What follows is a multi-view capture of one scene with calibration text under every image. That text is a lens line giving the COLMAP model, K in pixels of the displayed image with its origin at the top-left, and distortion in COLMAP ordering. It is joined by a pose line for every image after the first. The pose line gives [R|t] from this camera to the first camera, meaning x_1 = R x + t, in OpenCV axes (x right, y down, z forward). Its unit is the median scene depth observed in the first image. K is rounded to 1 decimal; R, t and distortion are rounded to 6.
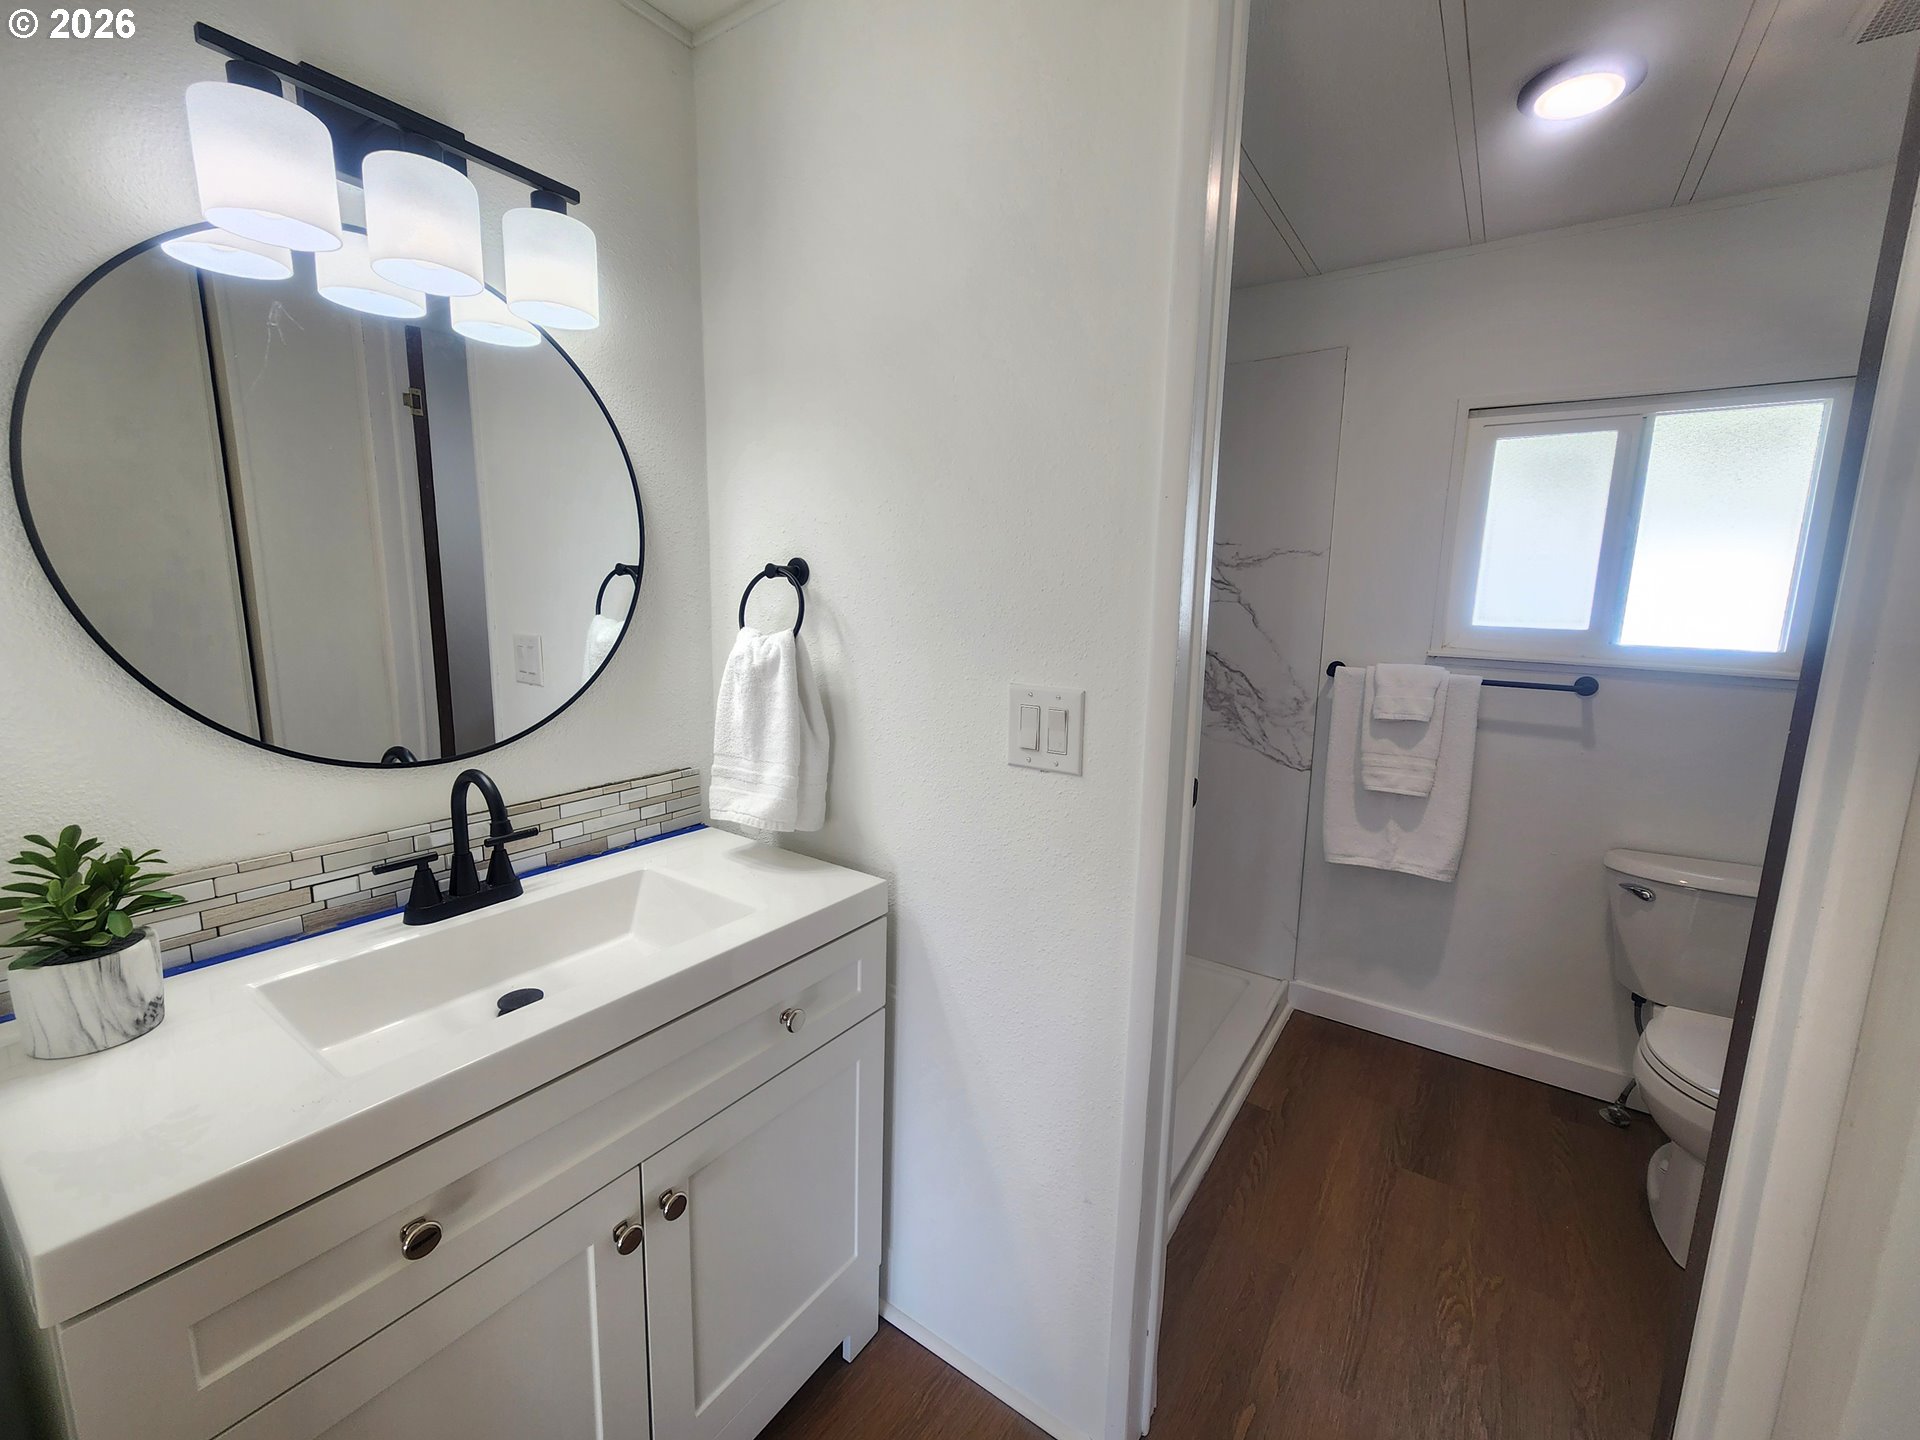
lens RADIAL K [[785.4, 0, 971.2], [0, 785.4, 718.0], [0, 0, 1]] dist [0.001894, -0.001011]
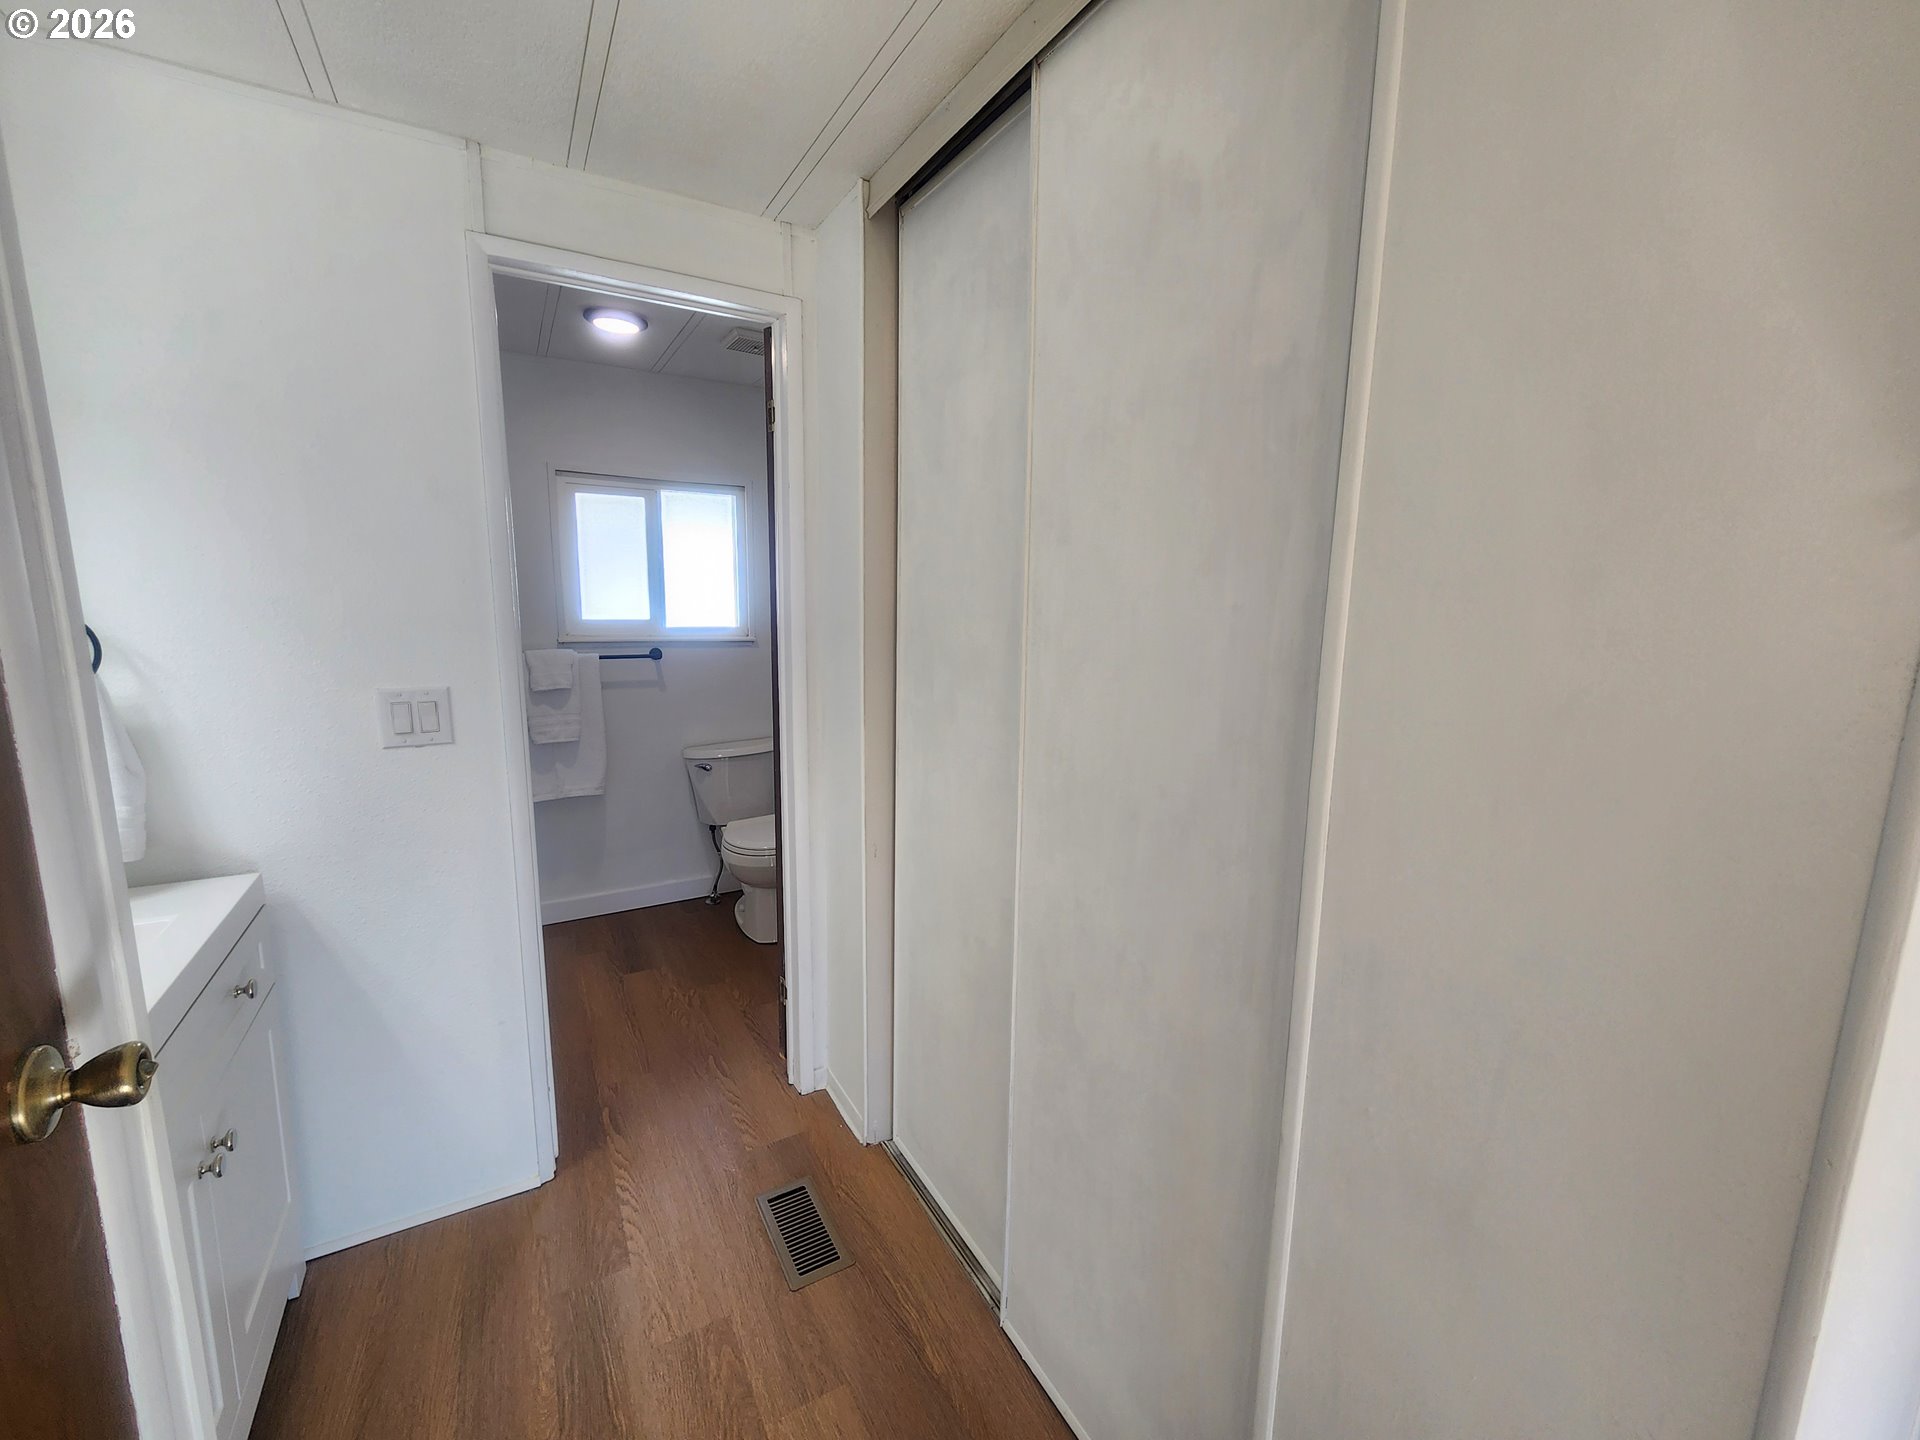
lens RADIAL K [[785.4, 0, 969.2], [0, 785.4, 717.2], [0, 0, 1]] dist [0.001894, -0.001011]
pose [[0.426300, -0.159131, 0.890475, -0.413448], [0.135258, 0.984552, 0.111191, -0.004741], [-0.894413, 0.073043, 0.441238, -0.292414]]
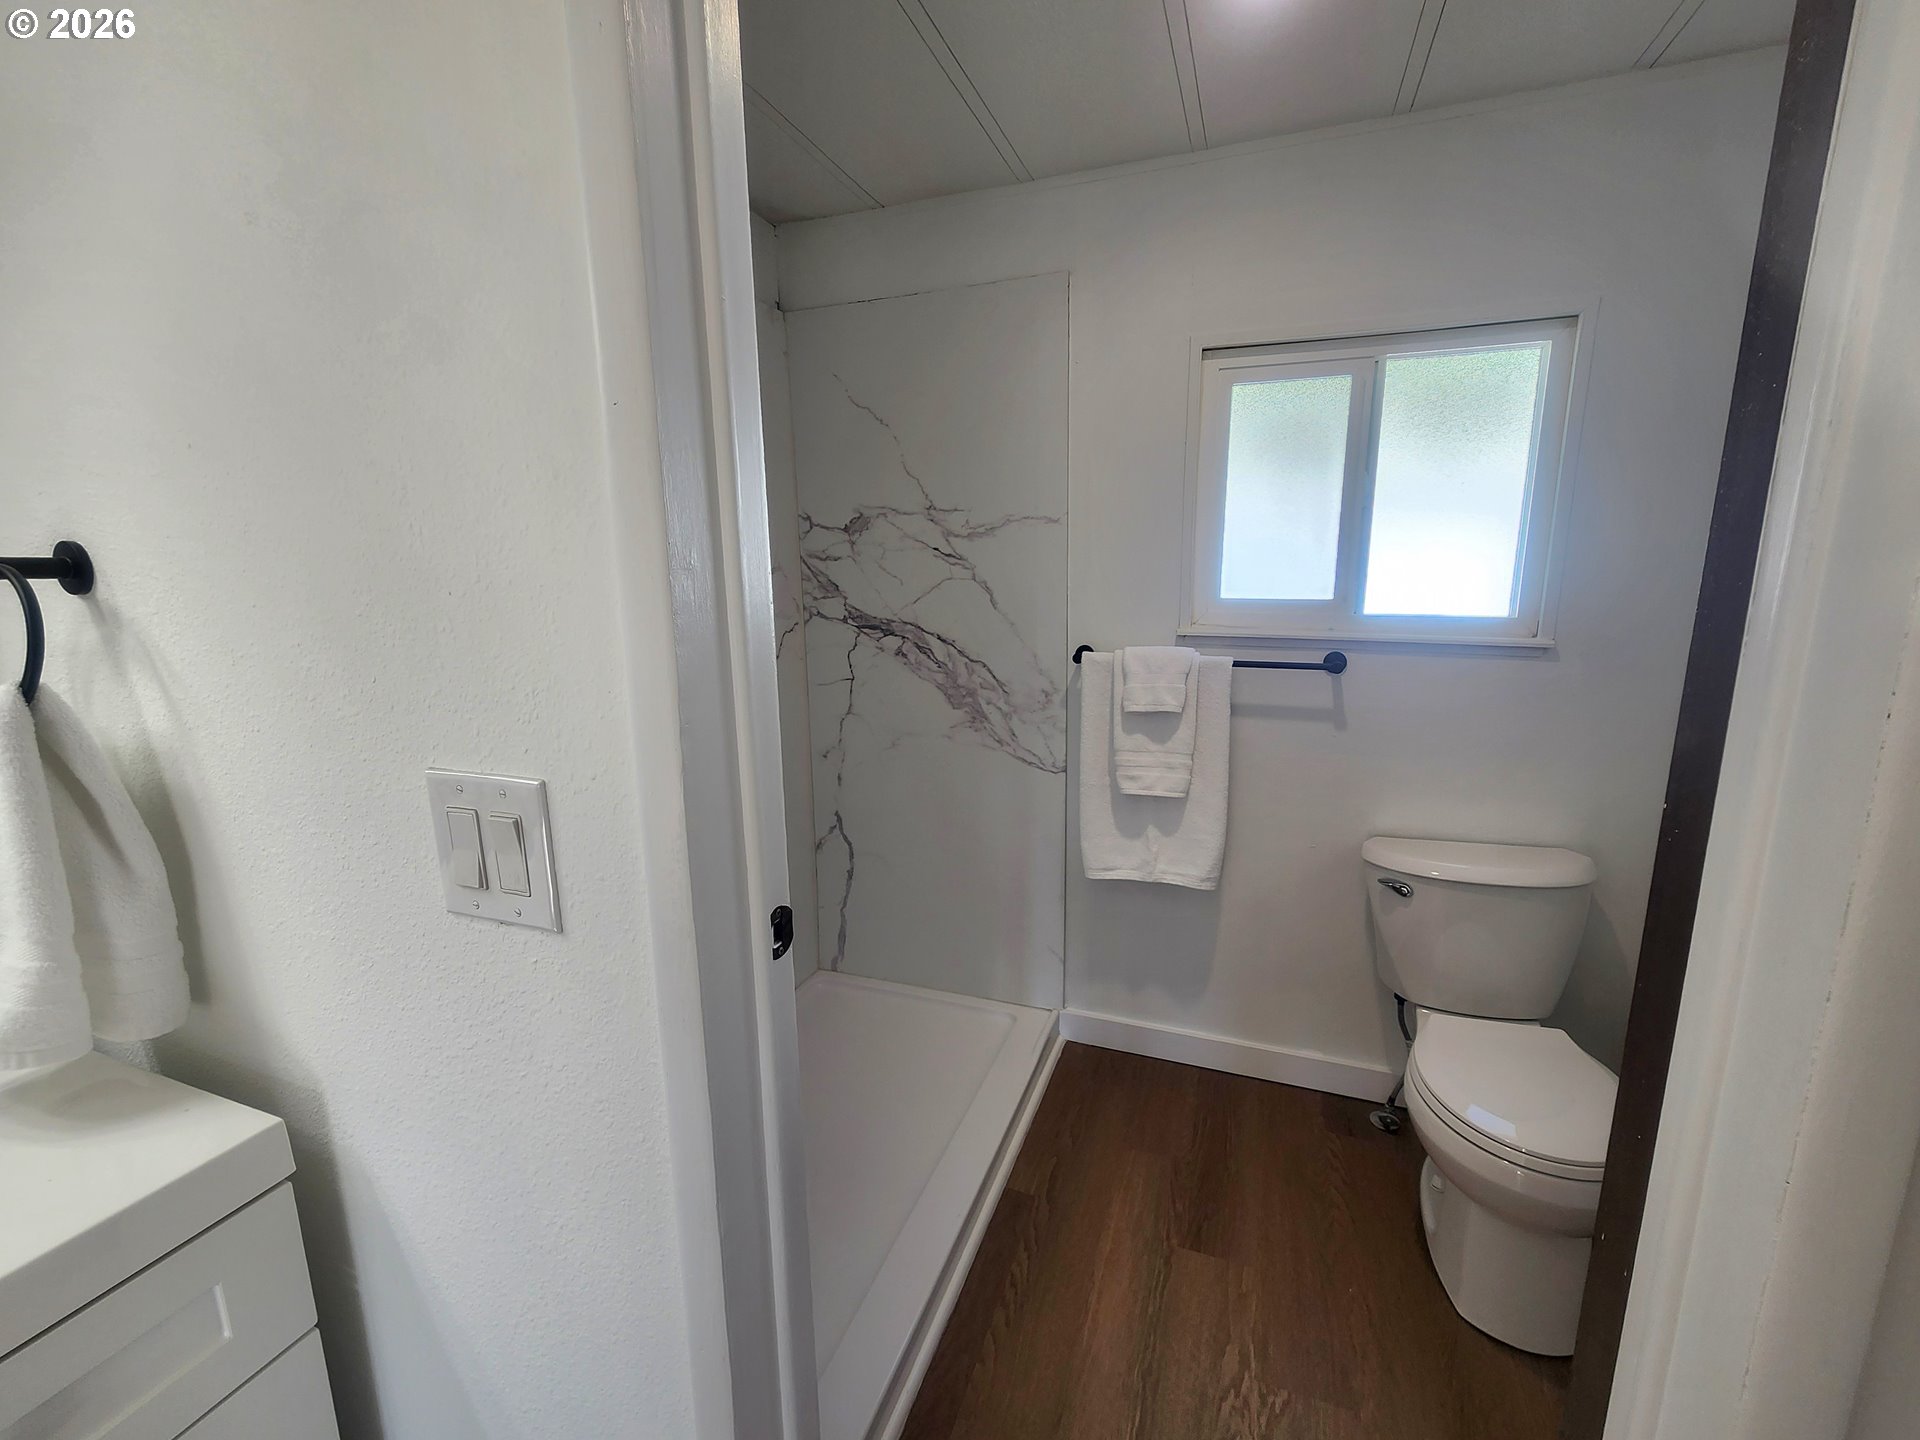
lens RADIAL K [[785.4, 0, 975.6], [0, 785.4, 715.9], [0, 0, 1]] dist [0.001894, -0.001011]
pose [[0.968697, -0.075484, 0.236492, 0.162307], [0.068297, 0.996924, 0.038446, -0.041956], [-0.238666, -0.021091, 0.970873, 0.218495]]
